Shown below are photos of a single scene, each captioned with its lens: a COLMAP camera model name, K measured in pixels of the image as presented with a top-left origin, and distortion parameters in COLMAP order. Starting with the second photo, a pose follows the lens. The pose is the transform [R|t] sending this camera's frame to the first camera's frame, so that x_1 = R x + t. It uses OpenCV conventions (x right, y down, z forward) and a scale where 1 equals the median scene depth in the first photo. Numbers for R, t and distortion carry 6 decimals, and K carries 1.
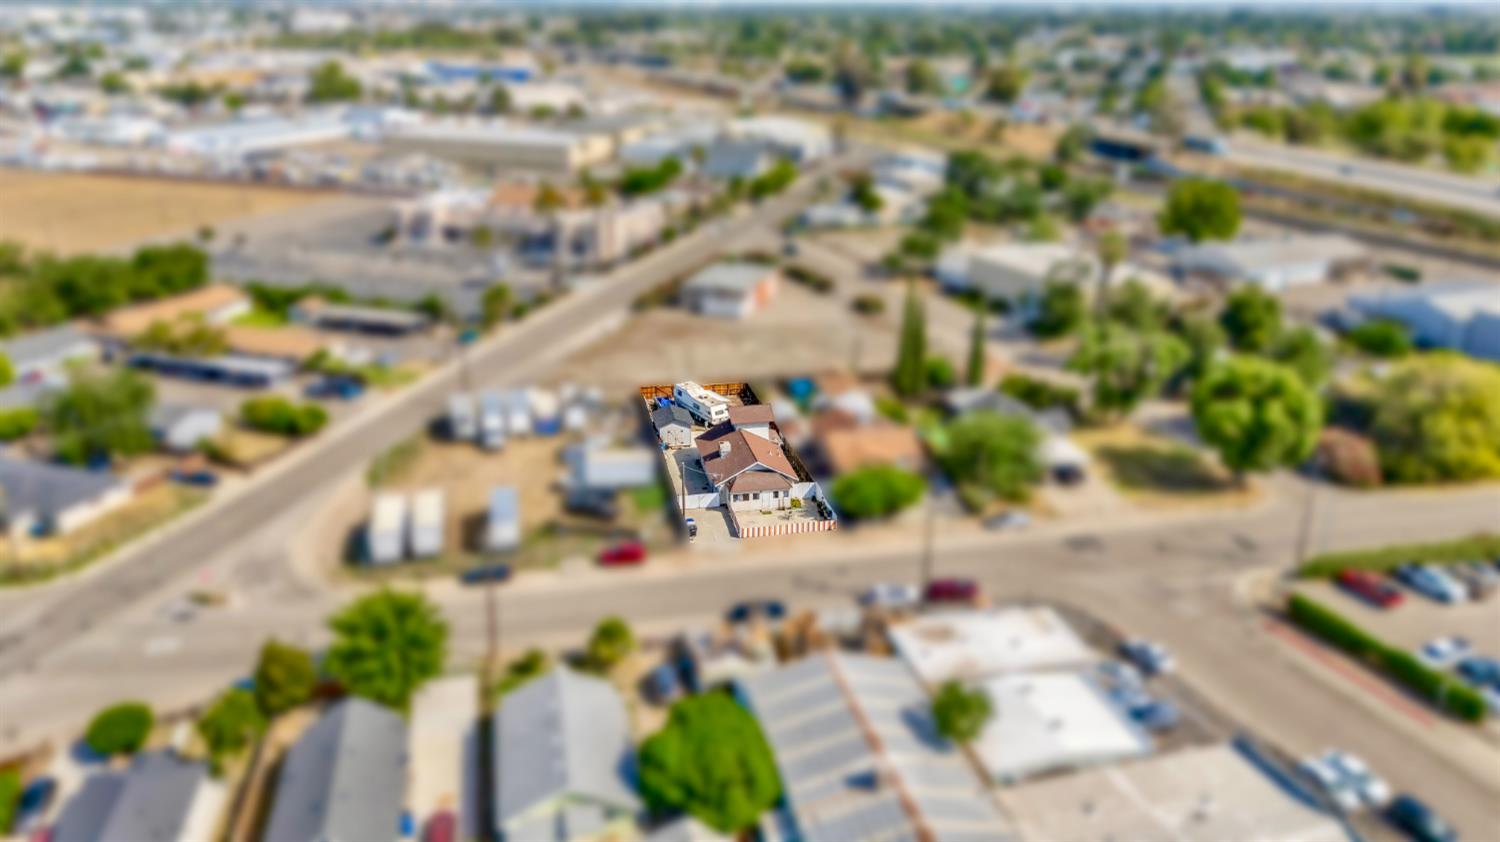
lens RADIAL K [[1087.3, 0, 750.0], [0, 1087.3, 421.0], [0, 0, 1]] dist [0.063308, -0.067840]
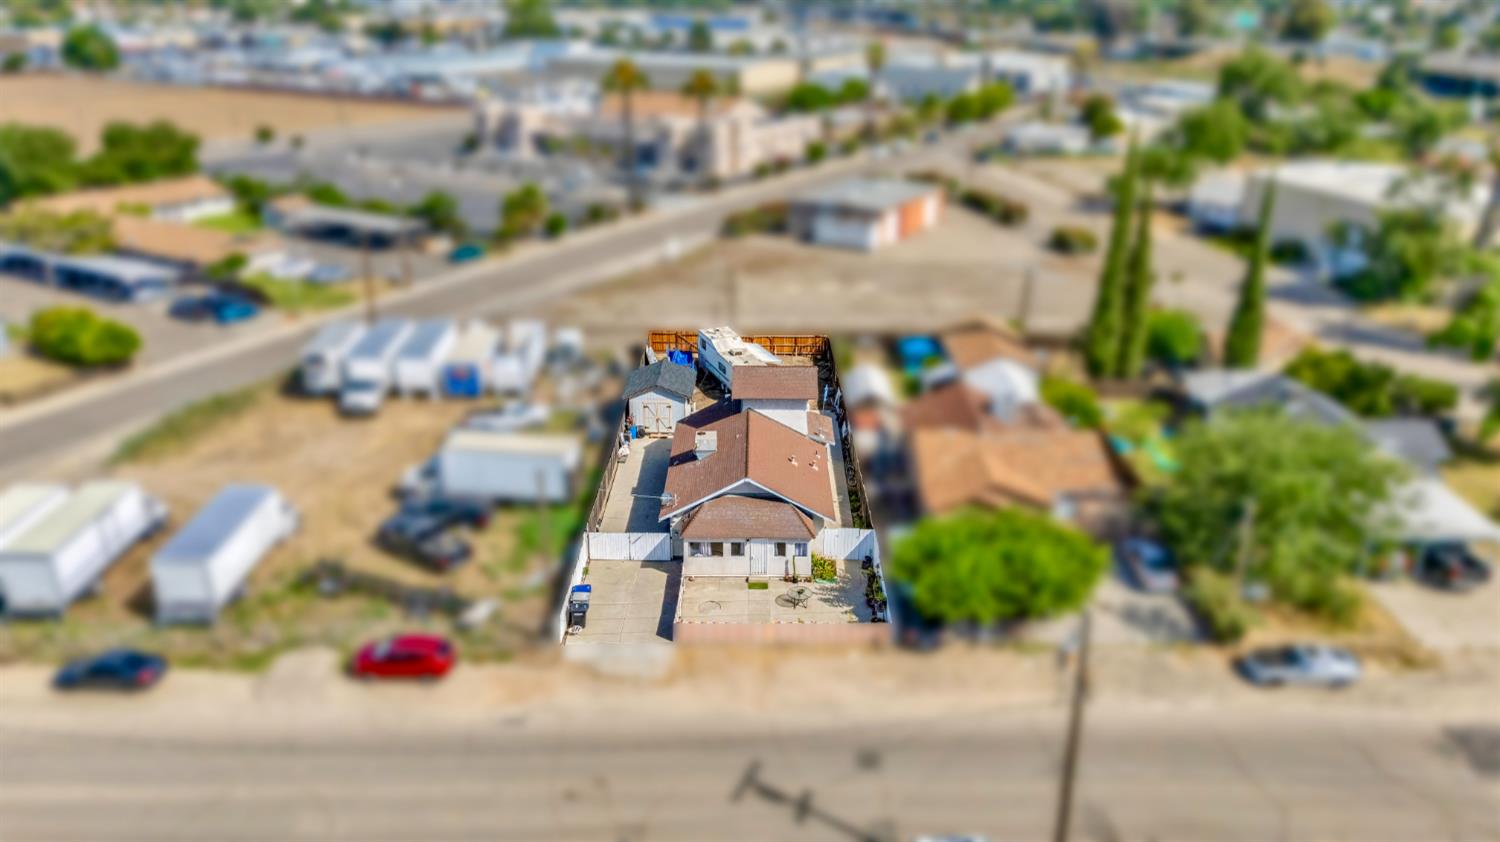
lens RADIAL K [[1087.3, 0, 750.0], [0, 1087.3, 421.0], [0, 0, 1]] dist [0.063308, -0.067840]
pose [[0.975427, 0.076495, -0.206618, 0.086691], [-0.073639, 0.997053, 0.021491, 0.001377], [0.207653, -0.005748, 0.978186, 0.430589]]
